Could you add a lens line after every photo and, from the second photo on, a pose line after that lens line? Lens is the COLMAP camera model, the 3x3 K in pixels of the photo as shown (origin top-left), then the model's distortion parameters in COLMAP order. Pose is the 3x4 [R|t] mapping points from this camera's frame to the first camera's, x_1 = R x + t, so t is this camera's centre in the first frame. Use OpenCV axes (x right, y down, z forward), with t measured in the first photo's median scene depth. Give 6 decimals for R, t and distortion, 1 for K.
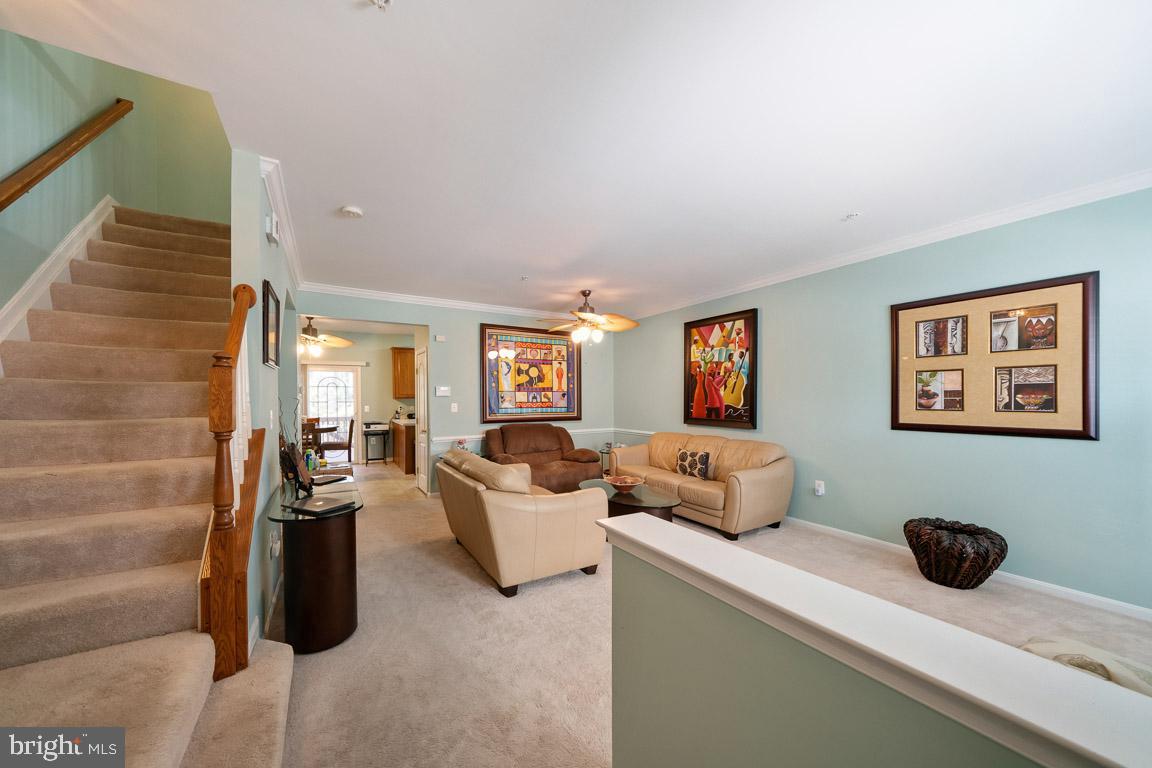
lens RADIAL K [[397.8, 0, 568.0], [0, 397.8, 400.8], [0, 0, 1]] dist [-0.004985, 0.000146]
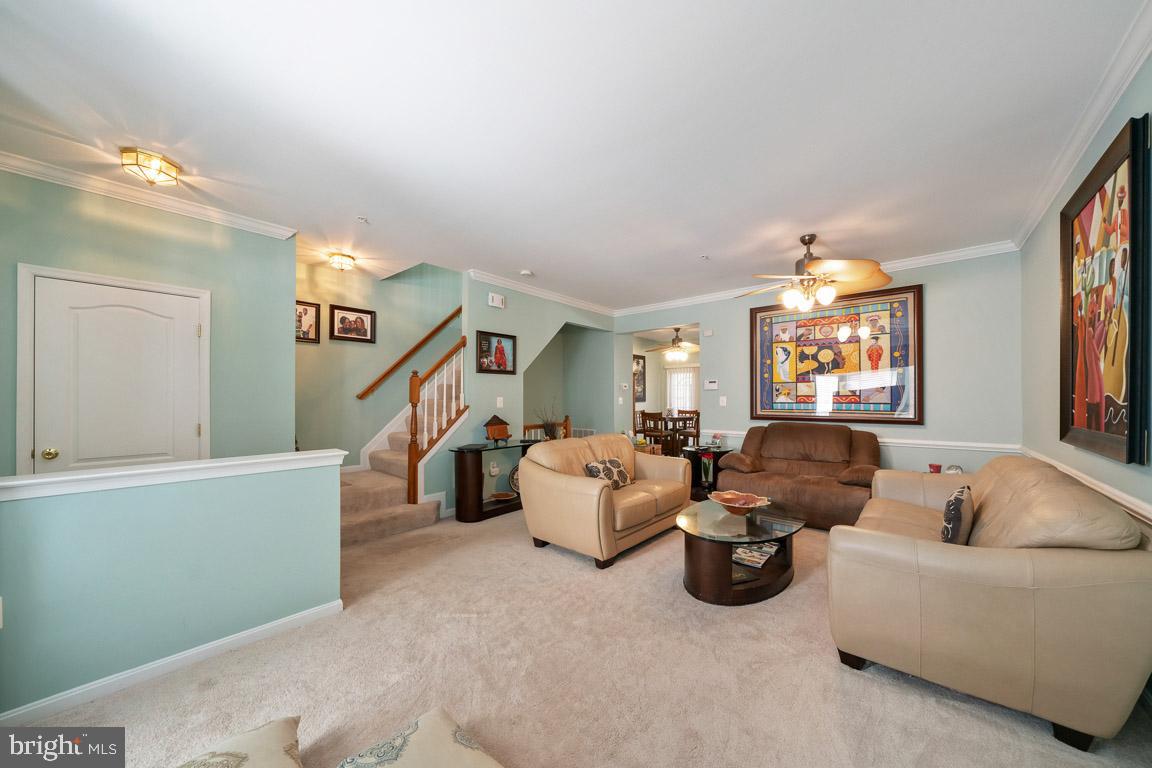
lens RADIAL K [[397.8, 0, 580.0], [0, 397.8, 395.4], [0, 0, 1]] dist [-0.004985, 0.000146]
pose [[0.322195, -0.006875, -0.946648, 0.494134], [-0.006597, 0.999933, -0.009507, 0.013679], [0.946650, 0.009308, 0.322128, 0.330801]]
